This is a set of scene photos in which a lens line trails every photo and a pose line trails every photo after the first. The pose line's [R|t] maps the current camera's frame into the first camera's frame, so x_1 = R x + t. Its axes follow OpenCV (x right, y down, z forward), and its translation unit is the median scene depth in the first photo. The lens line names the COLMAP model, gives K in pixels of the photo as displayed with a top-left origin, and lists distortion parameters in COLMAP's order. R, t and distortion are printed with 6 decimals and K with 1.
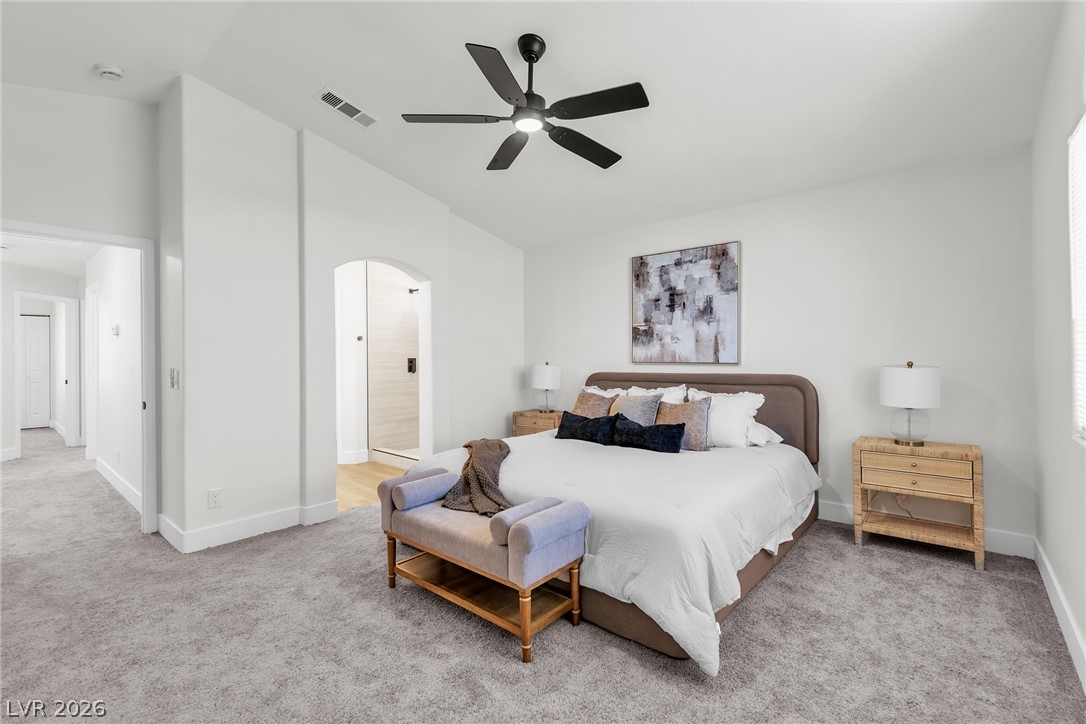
lens RADIAL K [[466.4, 0, 599.4], [0, 466.4, 364.2], [0, 0, 1]] dist [0.000099, -0.000023]
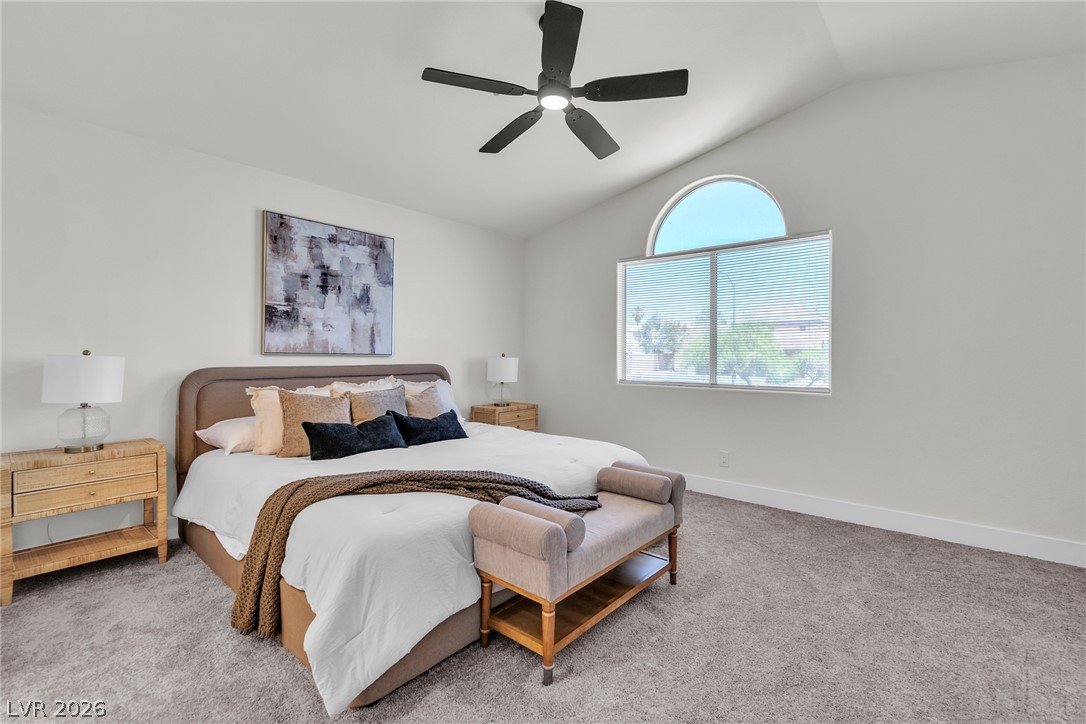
lens RADIAL K [[484.0, 0, 548.7], [0, 484.0, 355.6], [0, 0, 1]] dist [-0.000756, -0.000330]
pose [[0.056089, -0.000449, 0.998426, -0.709396], [-0.001903, 0.999998, 0.000557, -0.001032], [-0.998424, -0.001931, 0.056088, 0.542402]]
